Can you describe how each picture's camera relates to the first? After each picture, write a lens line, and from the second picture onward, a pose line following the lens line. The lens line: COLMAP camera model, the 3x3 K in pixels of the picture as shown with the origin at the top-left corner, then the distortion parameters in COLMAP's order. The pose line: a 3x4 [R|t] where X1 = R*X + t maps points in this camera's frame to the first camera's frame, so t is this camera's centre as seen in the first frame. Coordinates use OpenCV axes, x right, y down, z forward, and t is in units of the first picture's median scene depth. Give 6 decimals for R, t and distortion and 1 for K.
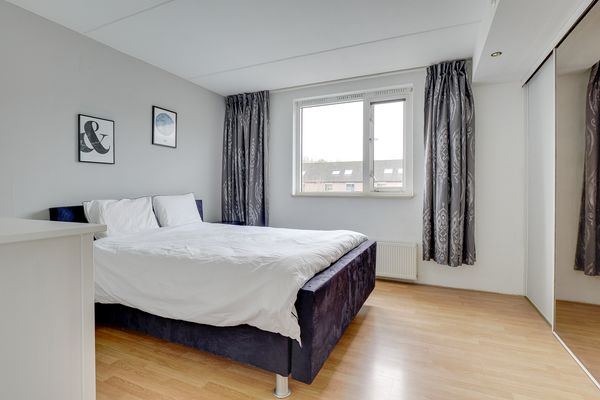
lens RADIAL K [[294.9, 0, 300.0], [0, 294.9, 200.0], [0, 0, 1]] dist [-0.000322, -0.000200]
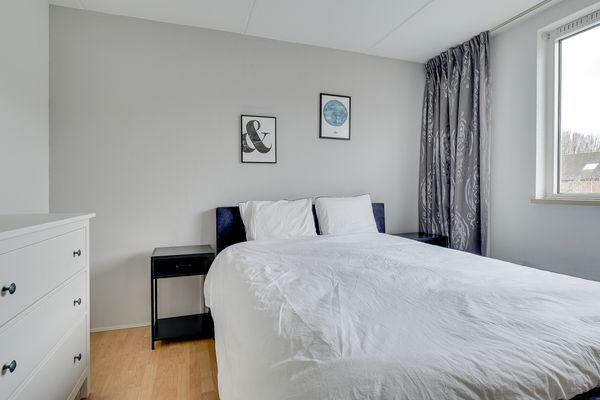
lens RADIAL K [[310.1, 0, 300.0], [0, 310.1, 200.0], [0, 0, 1]] dist [-0.001968, -0.000269]
pose [[0.690525, 0.014489, -0.723164, 0.094627], [-0.021643, 0.999766, -0.000634, -0.003780], [0.722985, 0.016089, 0.690676, 0.256042]]
